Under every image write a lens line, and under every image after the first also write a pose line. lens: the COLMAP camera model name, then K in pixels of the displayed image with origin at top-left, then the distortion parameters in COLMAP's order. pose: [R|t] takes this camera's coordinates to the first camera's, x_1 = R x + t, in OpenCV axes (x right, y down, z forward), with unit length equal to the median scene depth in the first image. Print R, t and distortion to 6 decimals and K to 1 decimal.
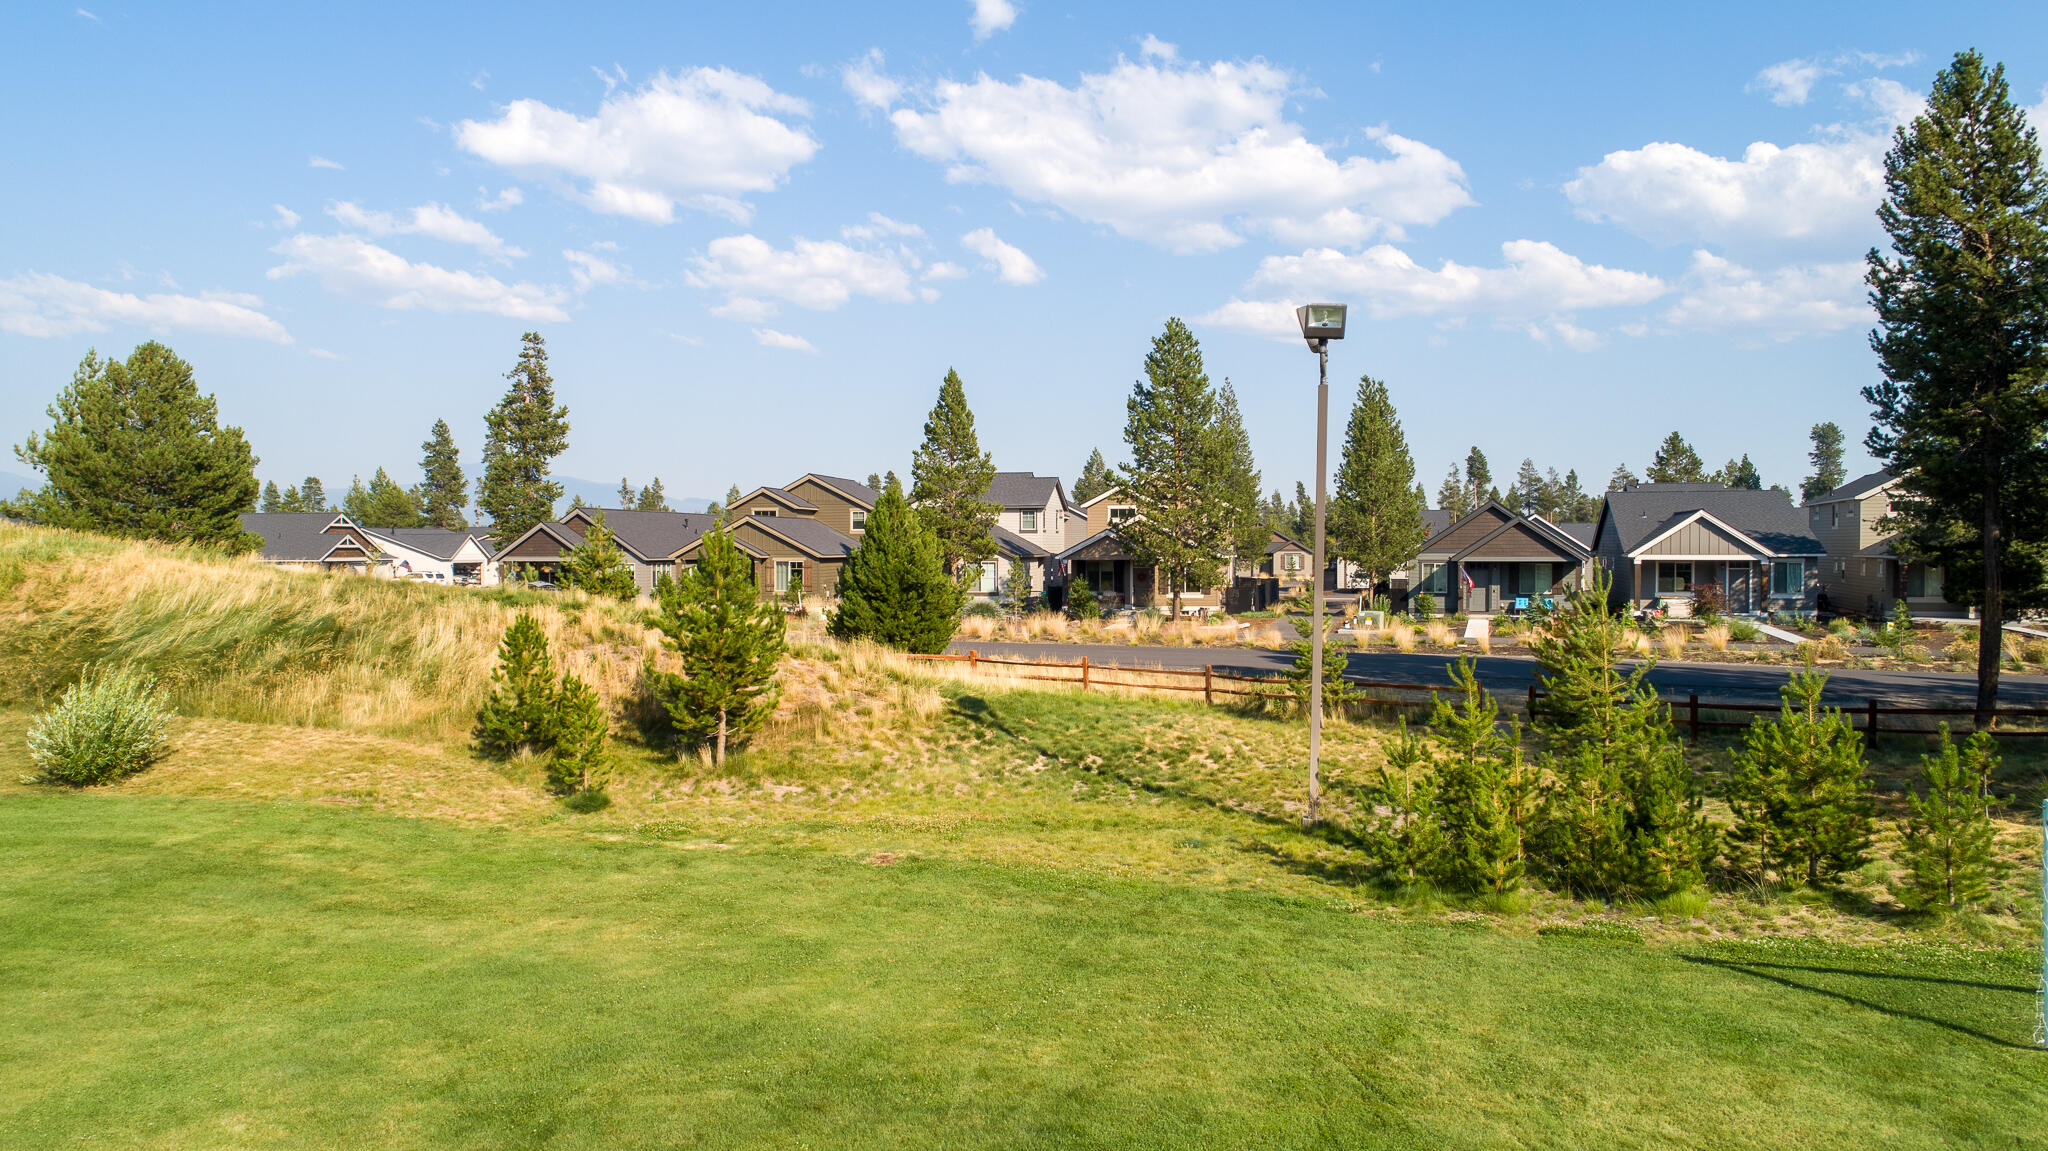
lens RADIAL K [[1399.9, 0, 1035.2], [0, 1399.9, 520.4], [0, 0, 1]] dist [-0.026085, -0.002814]
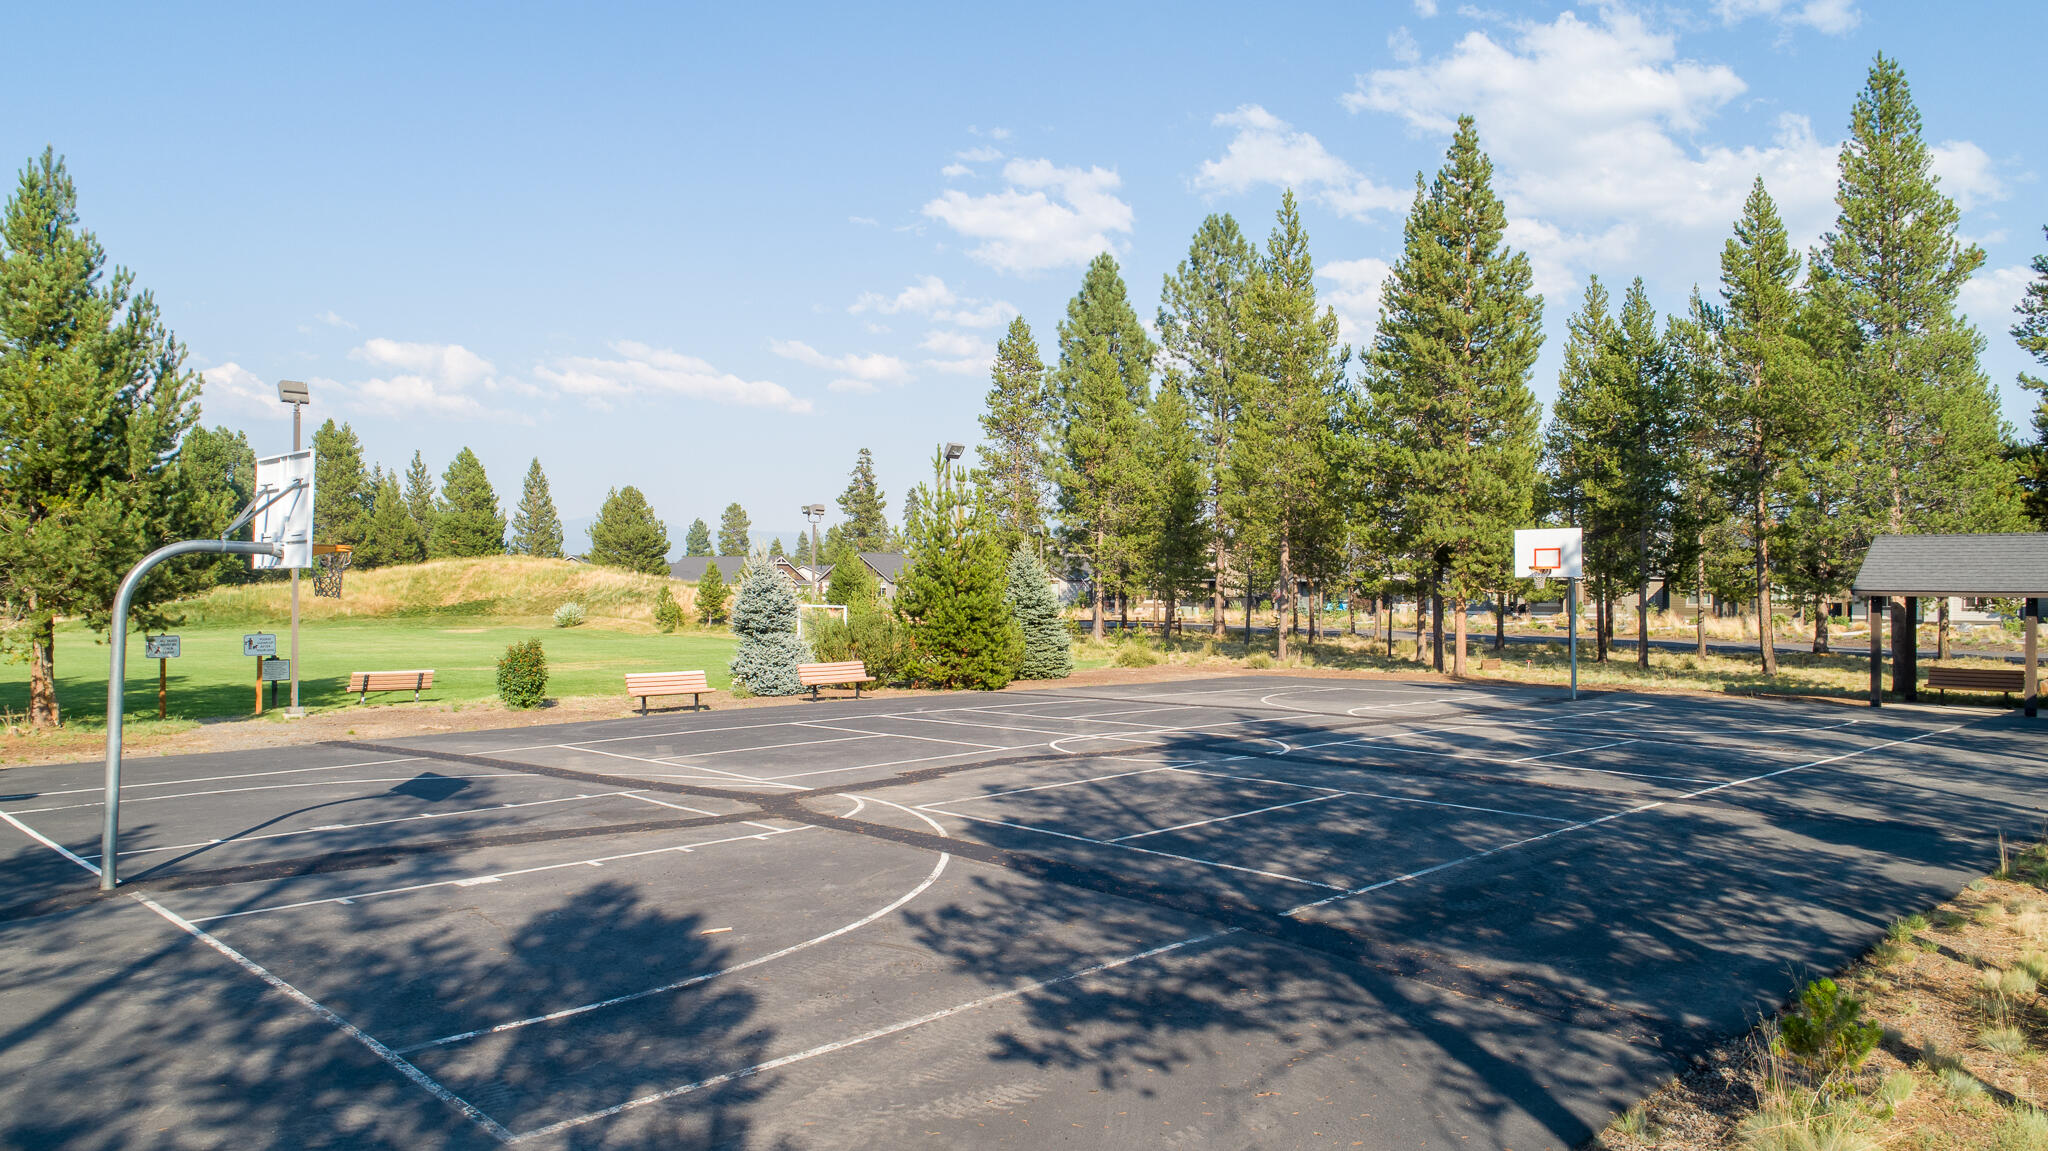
lens RADIAL K [[1399.9, 0, 1025.5], [0, 1399.9, 578.2], [0, 0, 1]] dist [-0.026085, -0.002814]
pose [[0.926201, 0.000004, -0.377030, 0.101982], [0.005015, 0.999911, 0.012330, 0.000529], [0.376996, -0.013311, 0.926119, -0.110174]]
